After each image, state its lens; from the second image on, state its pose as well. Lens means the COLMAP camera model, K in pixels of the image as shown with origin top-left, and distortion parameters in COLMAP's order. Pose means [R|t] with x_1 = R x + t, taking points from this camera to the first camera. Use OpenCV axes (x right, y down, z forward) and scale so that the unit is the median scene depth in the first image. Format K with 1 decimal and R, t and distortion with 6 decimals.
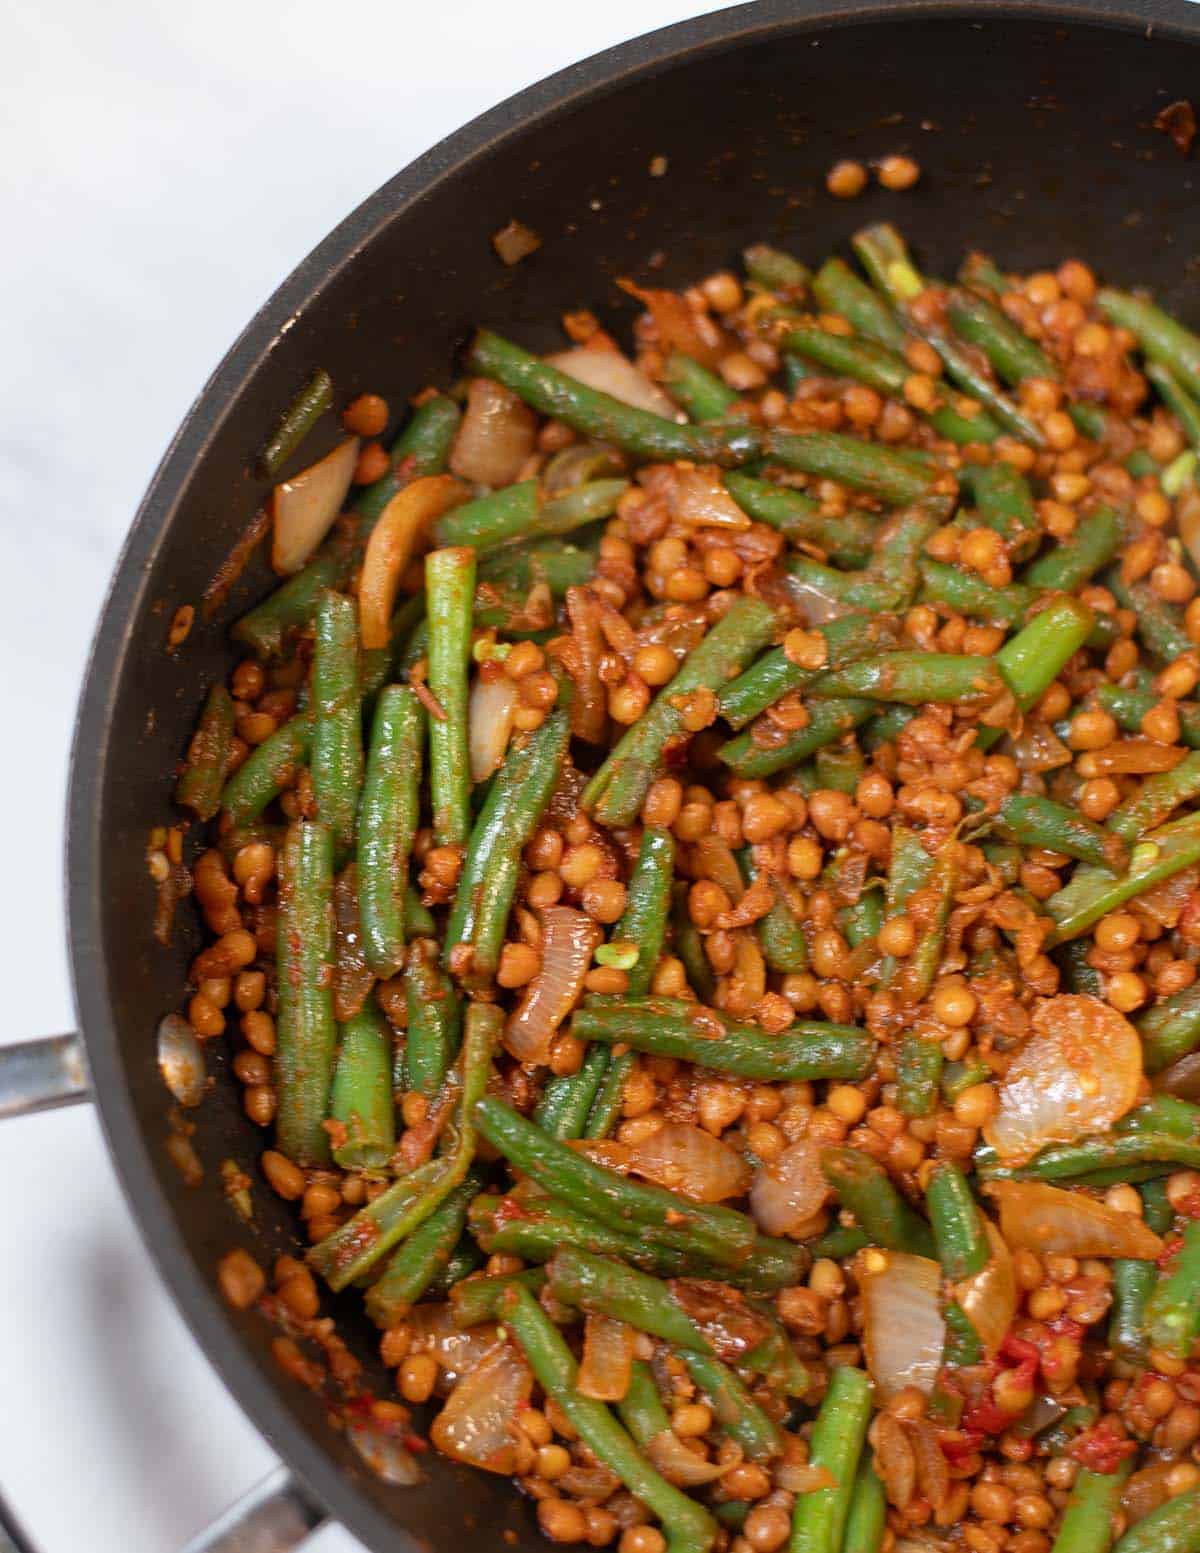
lens RADIAL K [[3272.2, 0, 491.1], [0, 3272.2, 883.8], [0, 0, 1]] dist [-0.149296, 0.000000]
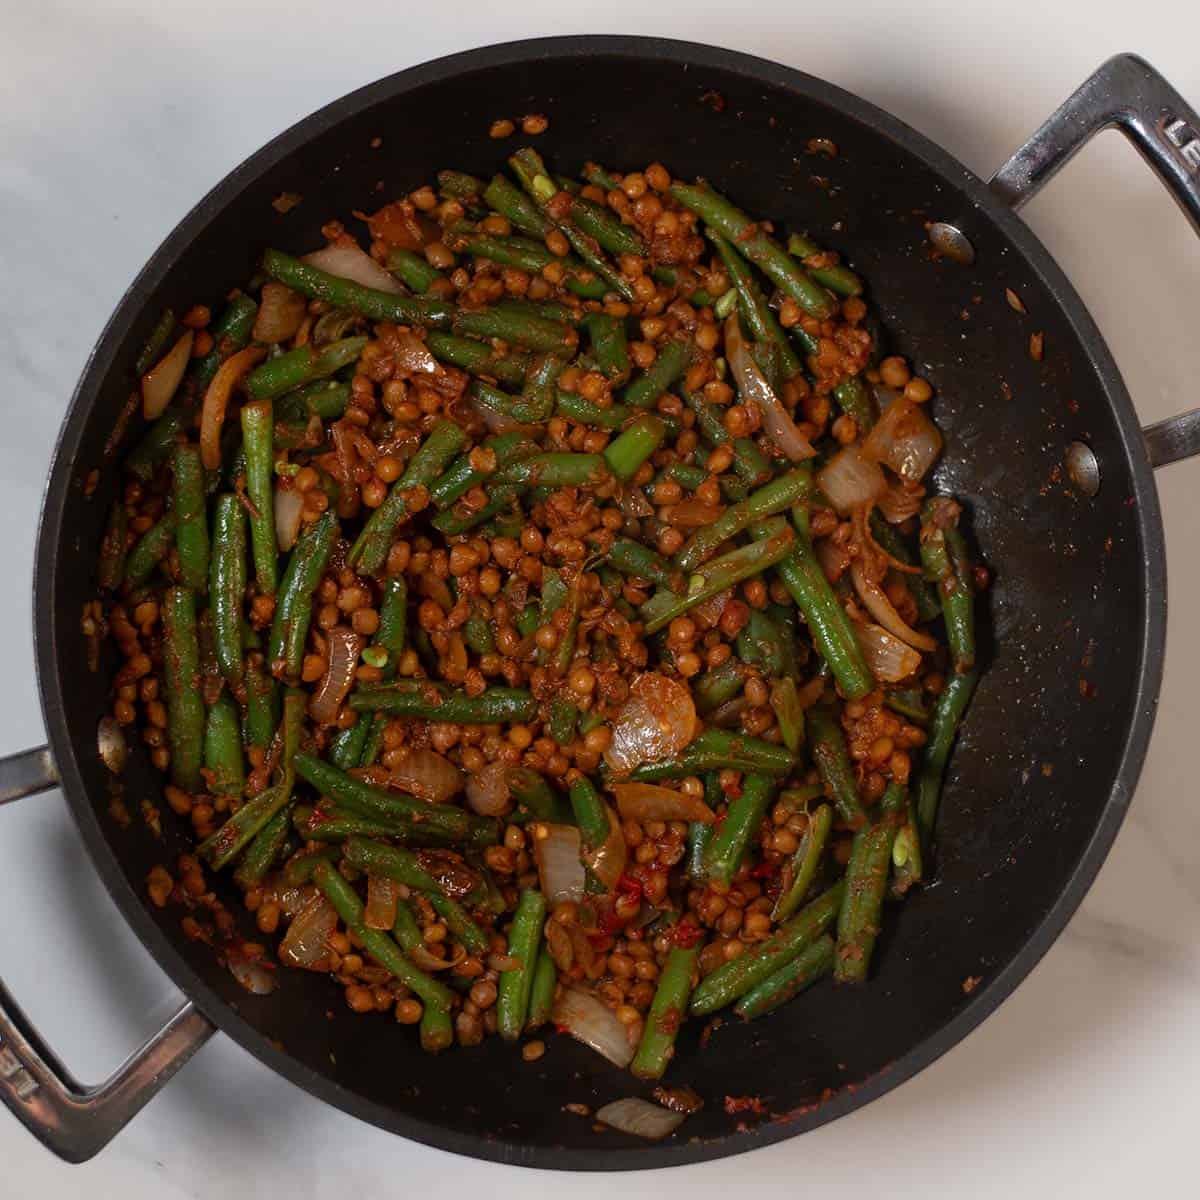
lens RADIAL K [[3743.1, 0, 648.7], [0, 3743.1, 564.0], [0, 0, 1]] dist [-0.197951, 0.000000]
pose [[0.995872, -0.056888, 0.070732, 0.045369], [0.038620, 0.970744, 0.236991, -0.457062], [-0.082145, -0.233281, 0.968933, -0.796106]]
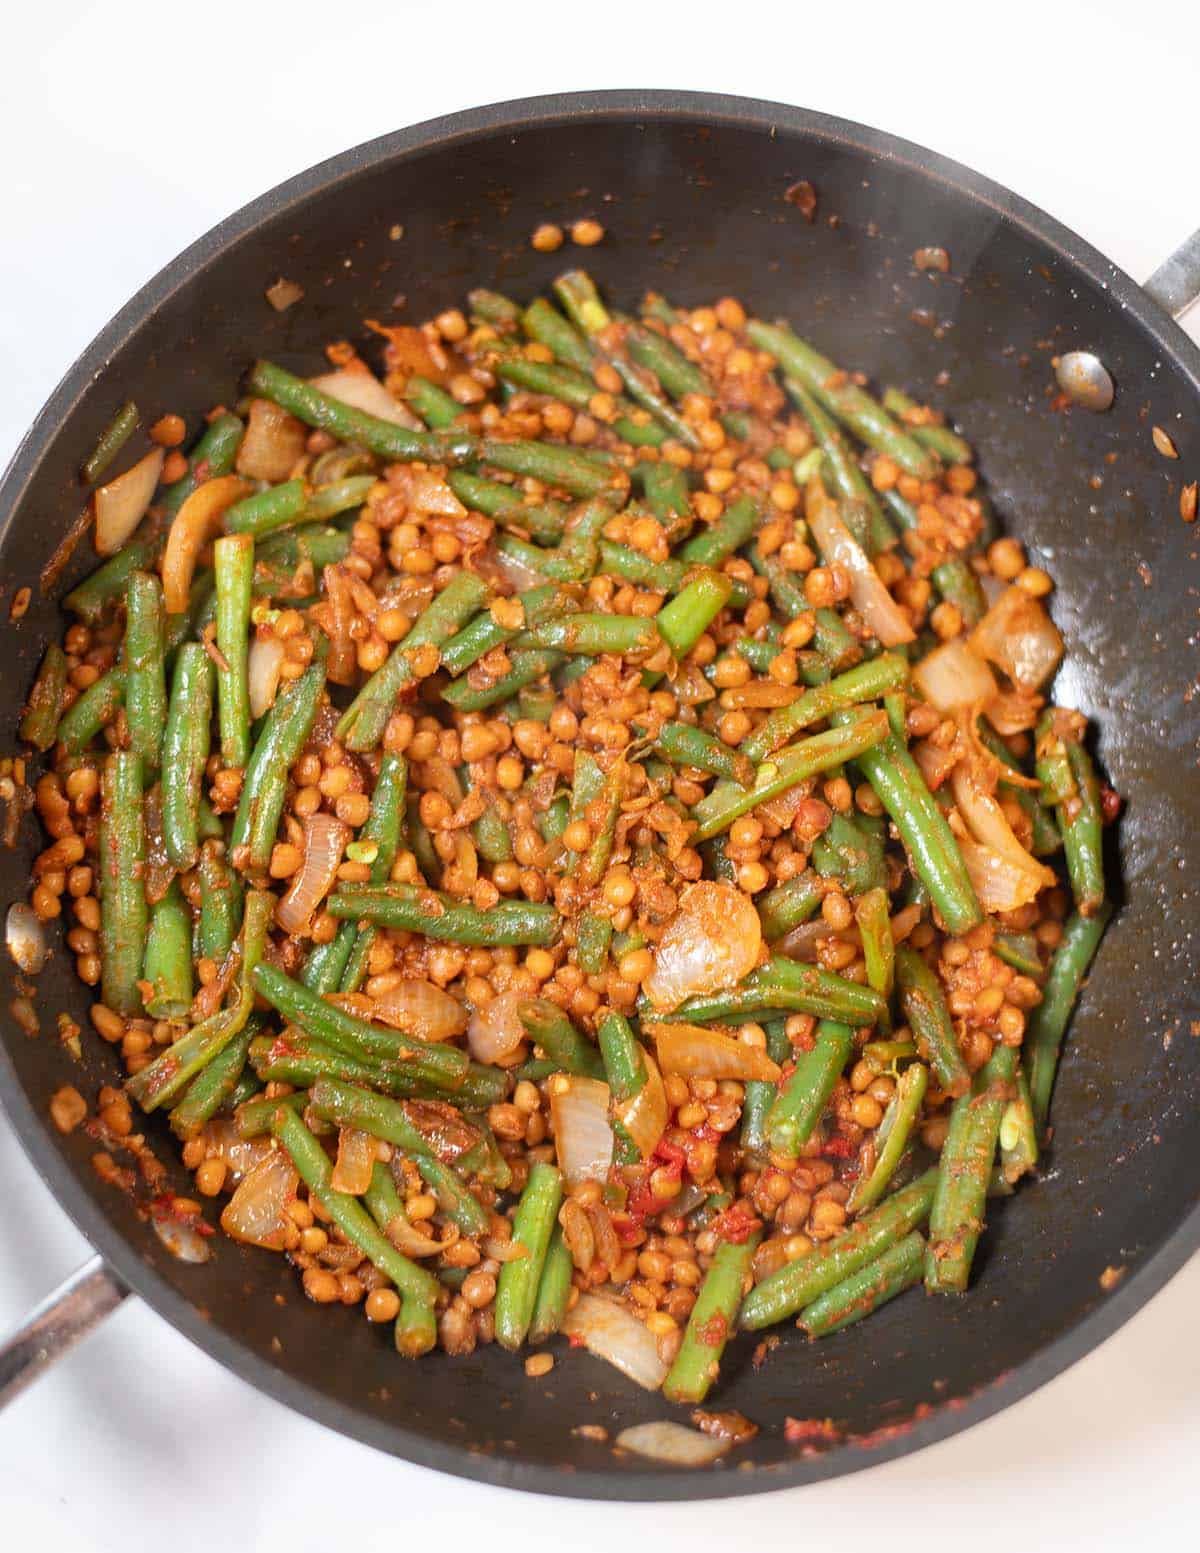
lens RADIAL K [[2859.9, 0, 597.8], [0, 2859.9, 779.2], [0, 0, 1]] dist [-0.174695, 0.000000]
pose [[0.998476, -0.008556, 0.054517, 0.070490], [0.005916, 0.998811, 0.048398, -0.061499], [-0.054866, -0.048002, 0.997339, -0.136523]]
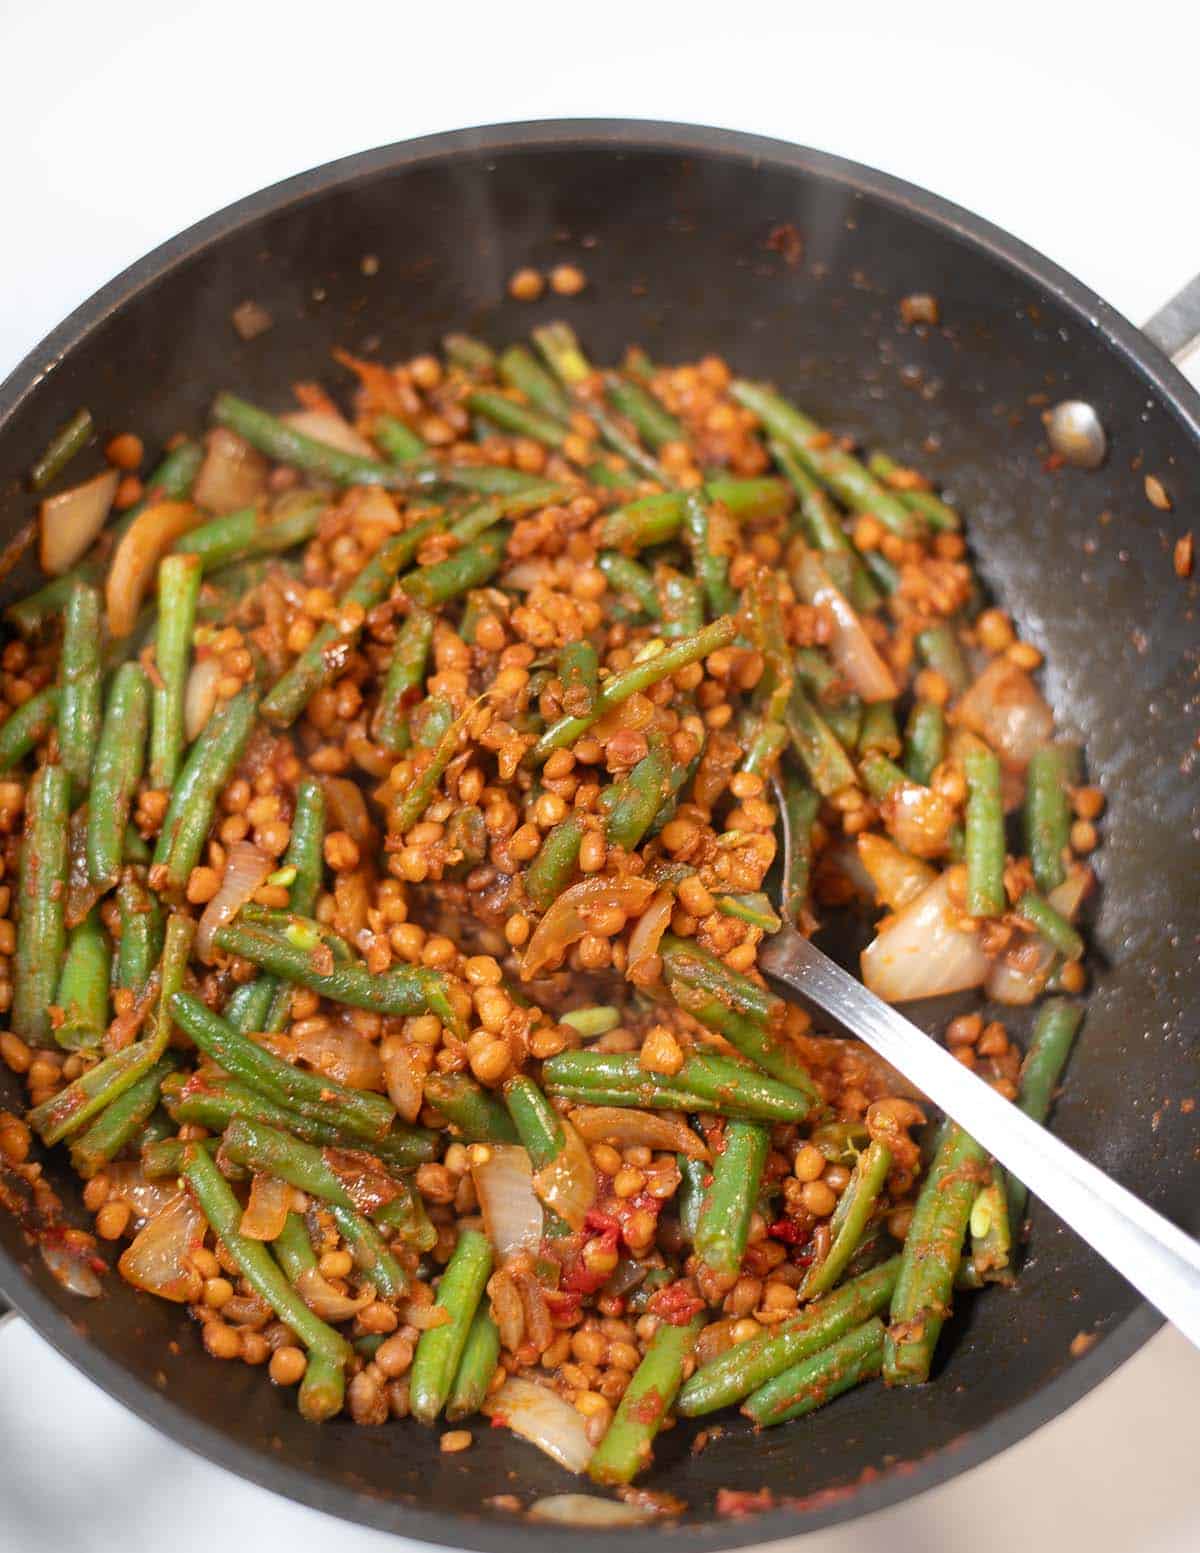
lens RADIAL K [[2859.9, 0, 598.1], [0, 2859.9, 769.0], [0, 0, 1]] dist [-0.174695, 0.000000]
pose [[0.999034, 0.036481, 0.024489, 0.123897], [-0.033245, 0.992027, -0.121565, 0.105496], [-0.028728, 0.120633, 0.992281, -0.068121]]
